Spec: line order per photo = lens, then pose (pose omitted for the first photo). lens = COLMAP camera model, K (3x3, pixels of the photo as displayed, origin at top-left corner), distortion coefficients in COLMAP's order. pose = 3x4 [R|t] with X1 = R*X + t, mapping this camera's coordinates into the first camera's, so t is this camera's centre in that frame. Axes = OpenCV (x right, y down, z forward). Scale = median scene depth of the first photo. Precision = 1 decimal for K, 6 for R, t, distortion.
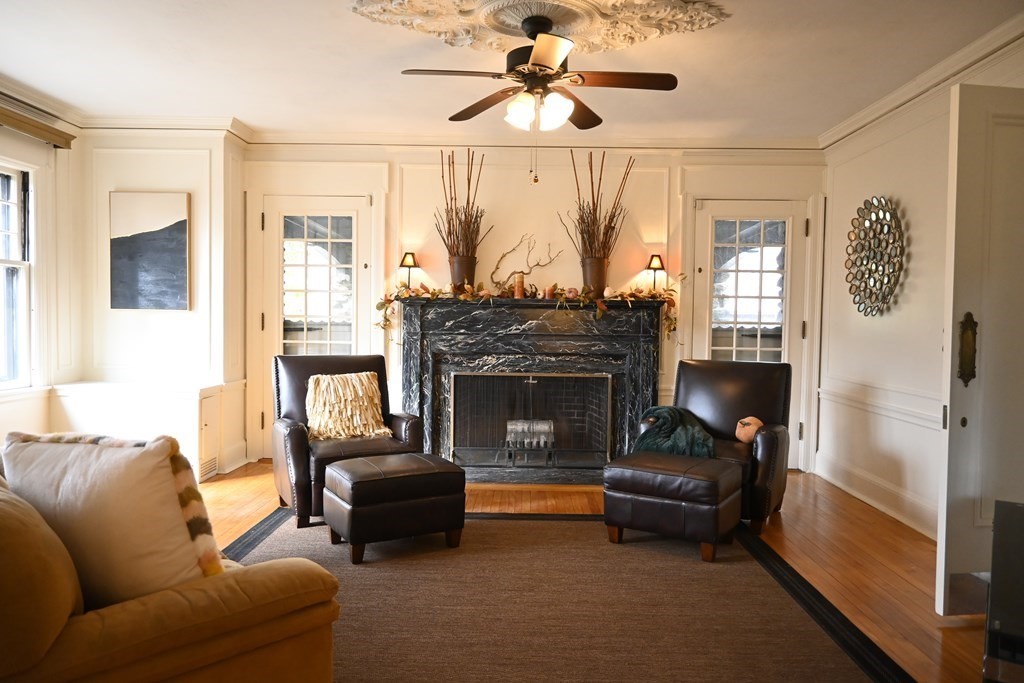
lens RADIAL K [[693.3, 0, 512.0], [0, 693.3, 341.5], [0, 0, 1]] dist [-0.003096, -0.002074]
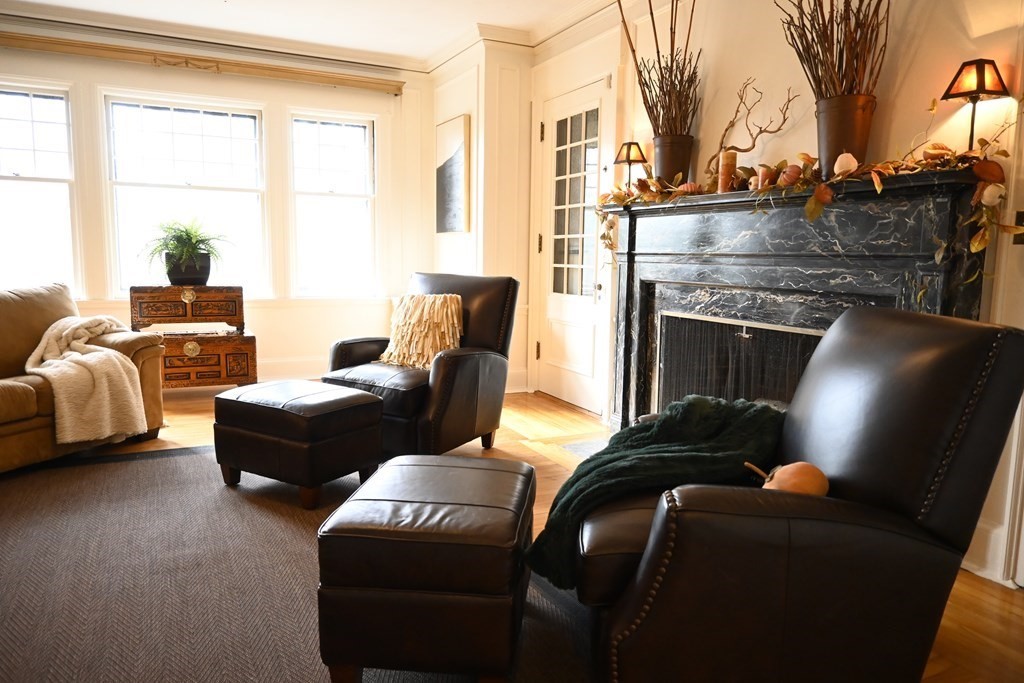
lens RADIAL K [[693.3, 0, 512.0], [0, 693.3, 341.5], [0, 0, 1]] dist [-0.003096, -0.002074]
pose [[0.459980, 0.103361, -0.881893, 0.459831], [-0.039046, 0.994595, 0.096205, 0.013984], [0.887071, -0.009818, 0.461529, 0.552457]]
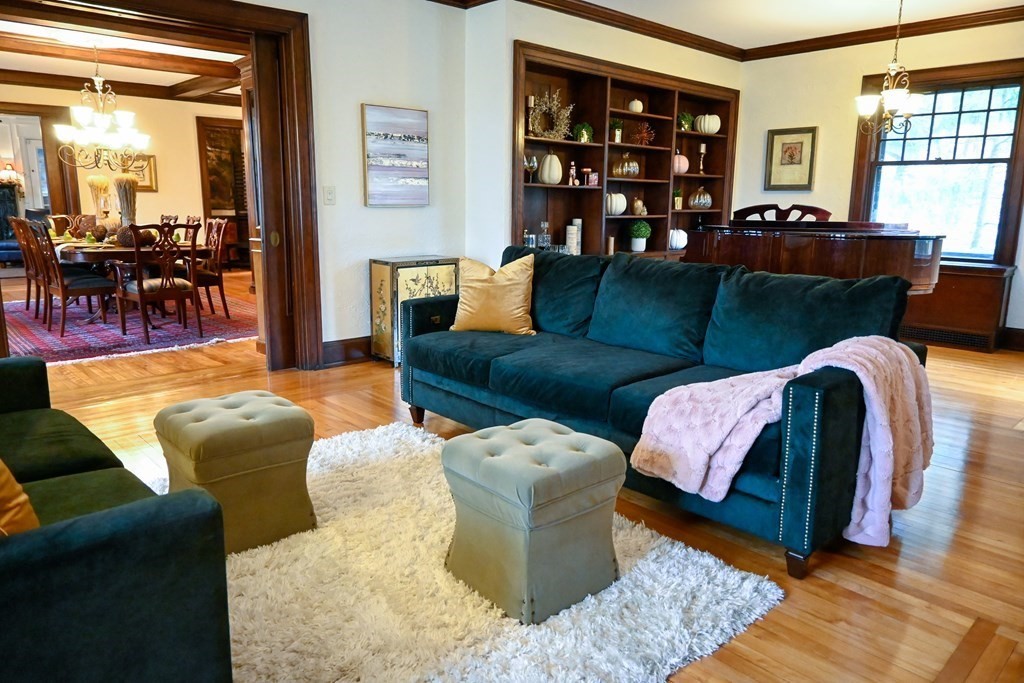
lens RADIAL K [[693.3, 0, 512.0], [0, 693.3, 341.5], [0, 0, 1]] dist [-0.003096, -0.002074]
pose [[0.710109, -0.152290, 0.687425, -0.275809], [0.027855, 0.981640, 0.188696, 0.067615], [-0.703541, -0.114847, 0.701313, -1.866395]]
